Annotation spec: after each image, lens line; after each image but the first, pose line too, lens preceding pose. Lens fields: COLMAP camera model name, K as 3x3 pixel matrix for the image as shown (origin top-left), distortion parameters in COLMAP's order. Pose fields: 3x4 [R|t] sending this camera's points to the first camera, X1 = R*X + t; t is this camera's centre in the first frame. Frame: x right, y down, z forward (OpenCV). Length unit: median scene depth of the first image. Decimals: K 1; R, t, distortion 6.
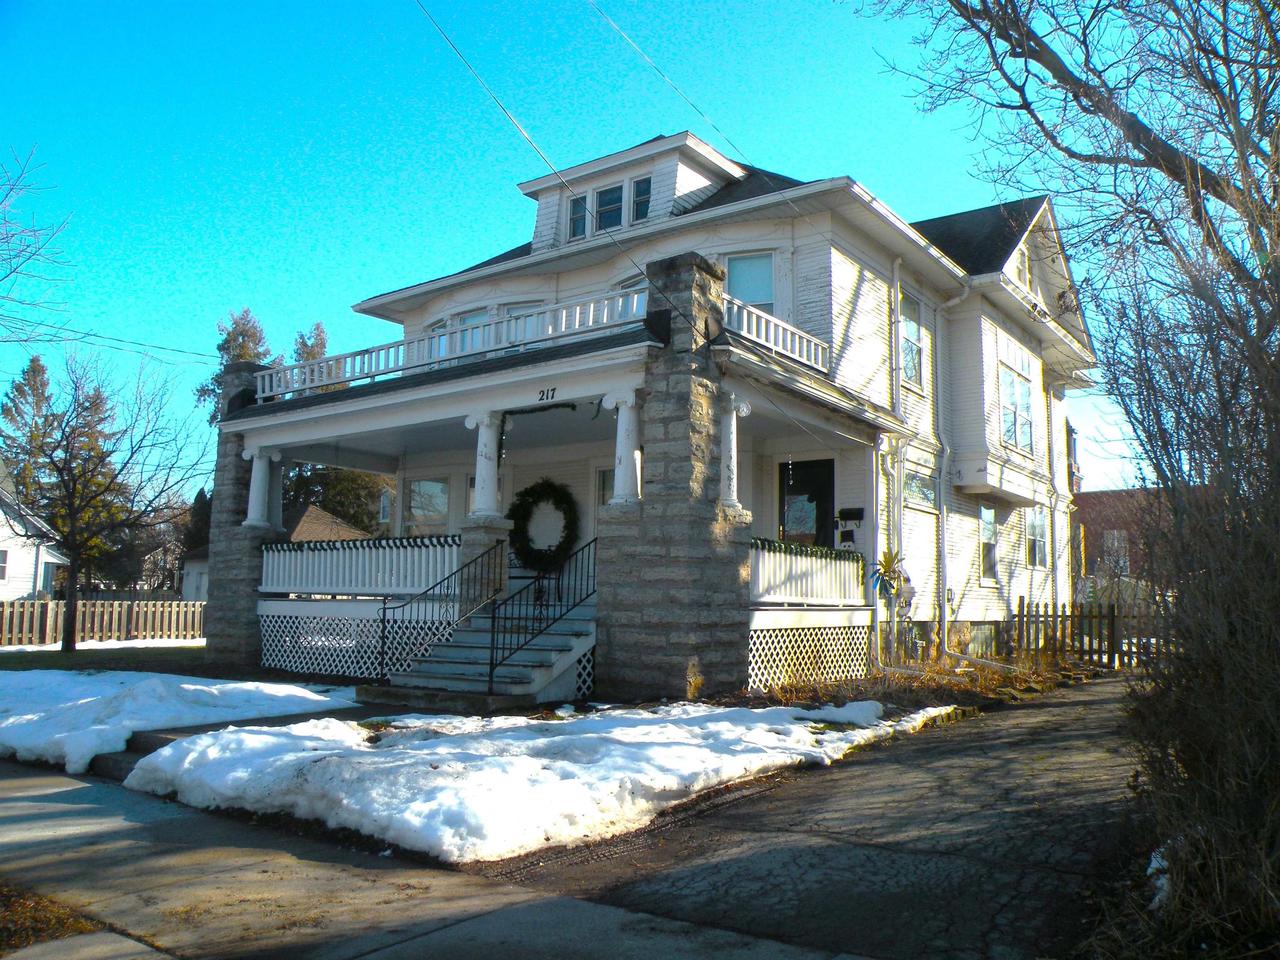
lens RADIAL K [[1003.1, 0, 642.4], [0, 1003.1, 488.0], [0, 0, 1]] dist [-0.144388, 0.142693]
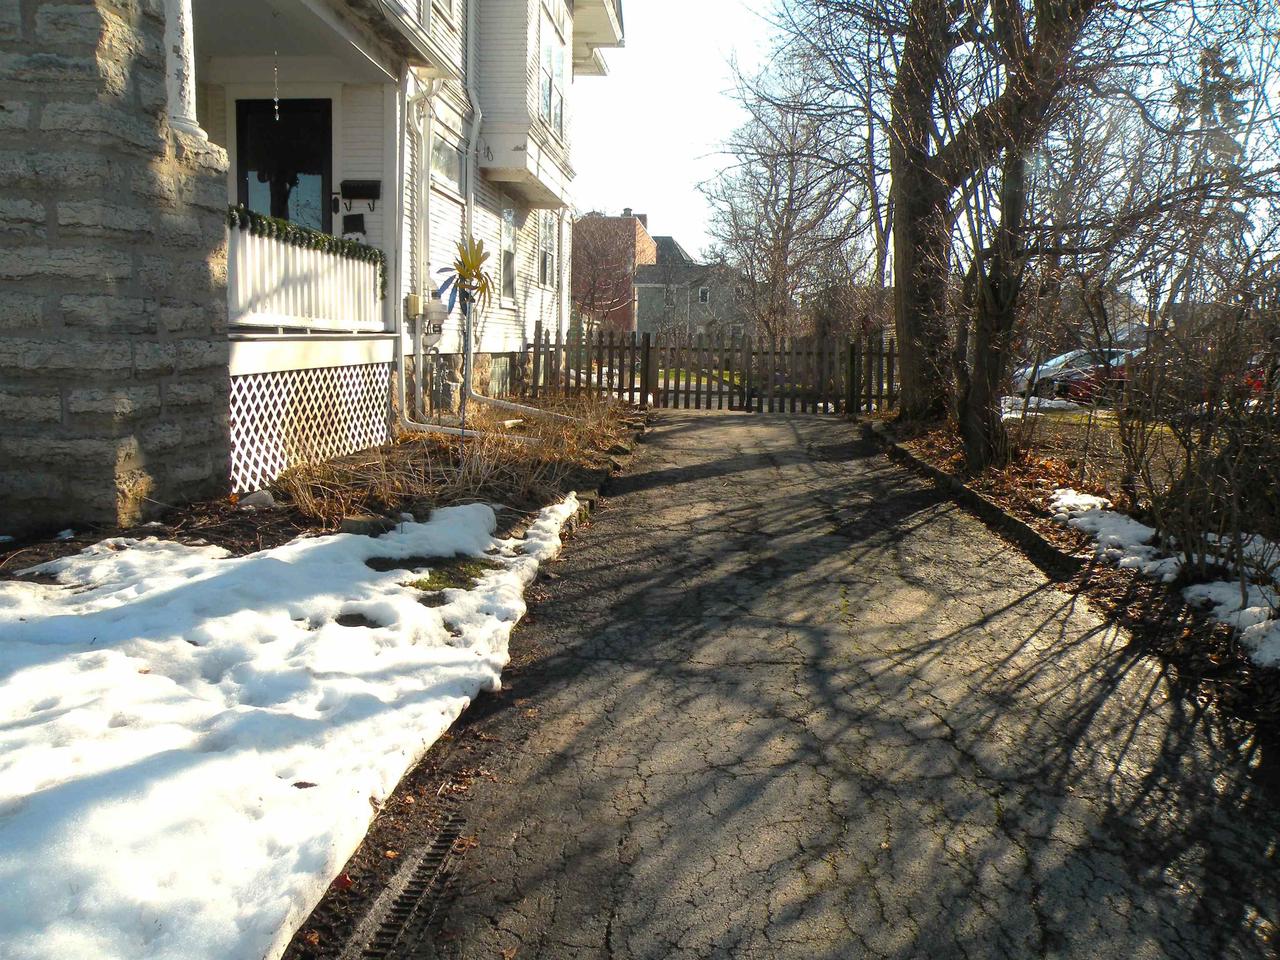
lens RADIAL K [[1003.1, 0, 642.4], [0, 1003.1, 488.0], [0, 0, 1]] dist [-0.144388, 0.142693]
pose [[0.833421, -0.076086, 0.547375, -0.000446], [-0.076908, 0.964870, 0.251218, 0.043106], [-0.547260, -0.251468, 0.798292, 0.382075]]
